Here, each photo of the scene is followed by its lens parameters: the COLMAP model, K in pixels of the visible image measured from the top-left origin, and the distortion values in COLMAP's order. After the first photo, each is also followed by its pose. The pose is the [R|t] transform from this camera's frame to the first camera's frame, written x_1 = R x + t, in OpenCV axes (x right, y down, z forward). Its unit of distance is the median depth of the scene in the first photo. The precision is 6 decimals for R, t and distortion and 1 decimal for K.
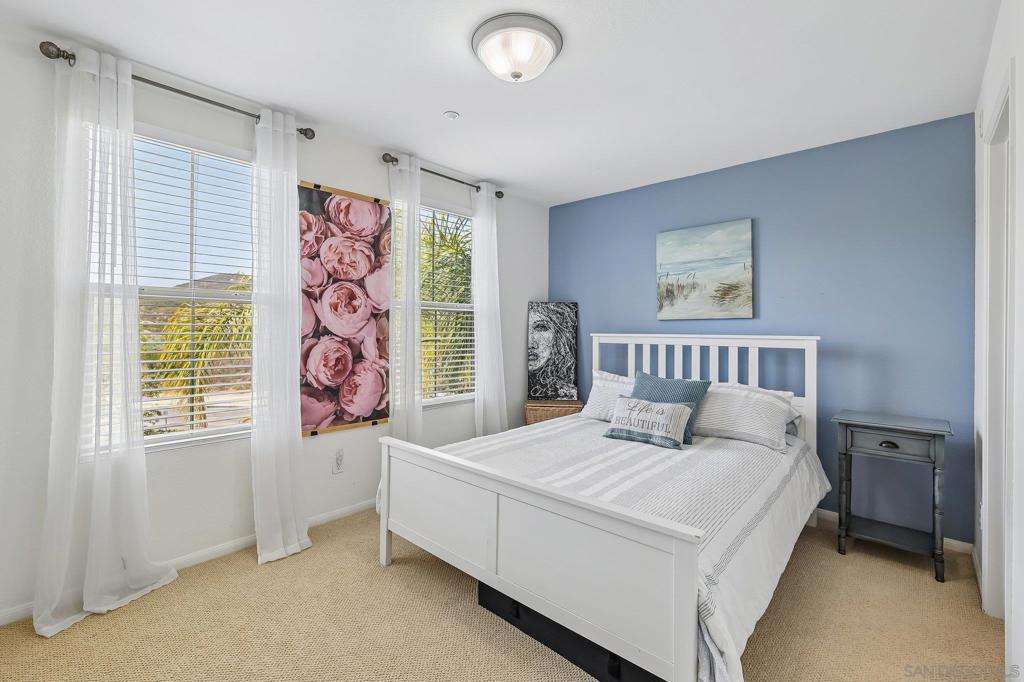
lens RADIAL K [[448.3, 0, 512.4], [0, 448.3, 331.4], [0, 0, 1]] dist [0.000560, -0.000379]
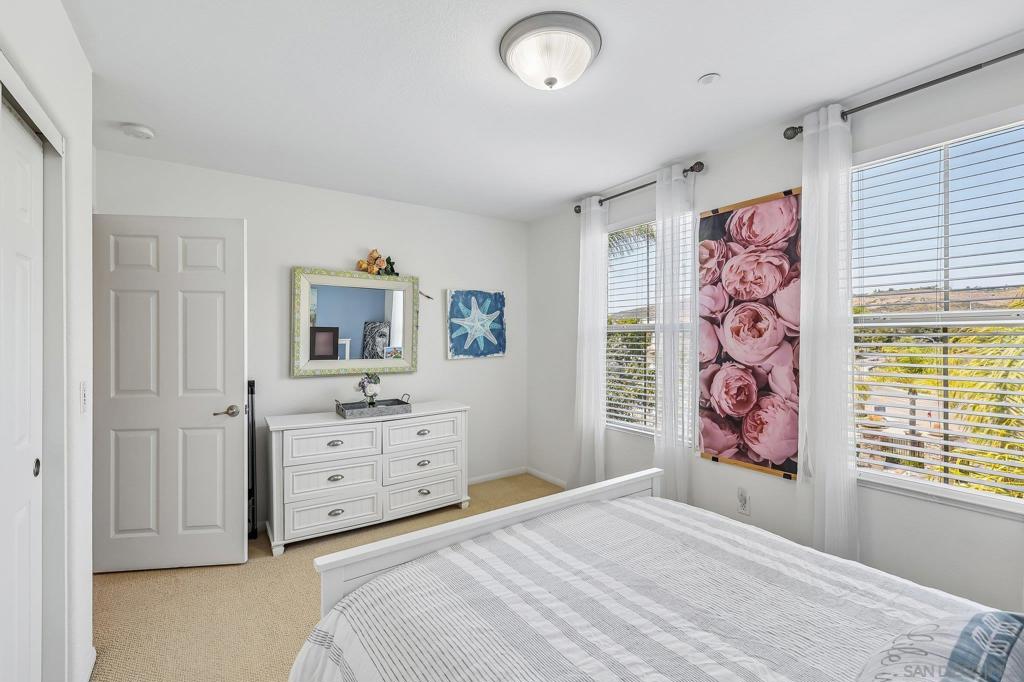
lens RADIAL K [[448.3, 0, 515.9], [0, 448.3, 341.7], [0, 0, 1]] dist [0.000560, -0.000379]
pose [[-0.225274, 0.002955, -0.974291, 0.608726], [-0.005081, 0.999978, 0.004208, -0.034913], [0.974282, 0.005898, -0.225254, 0.764596]]
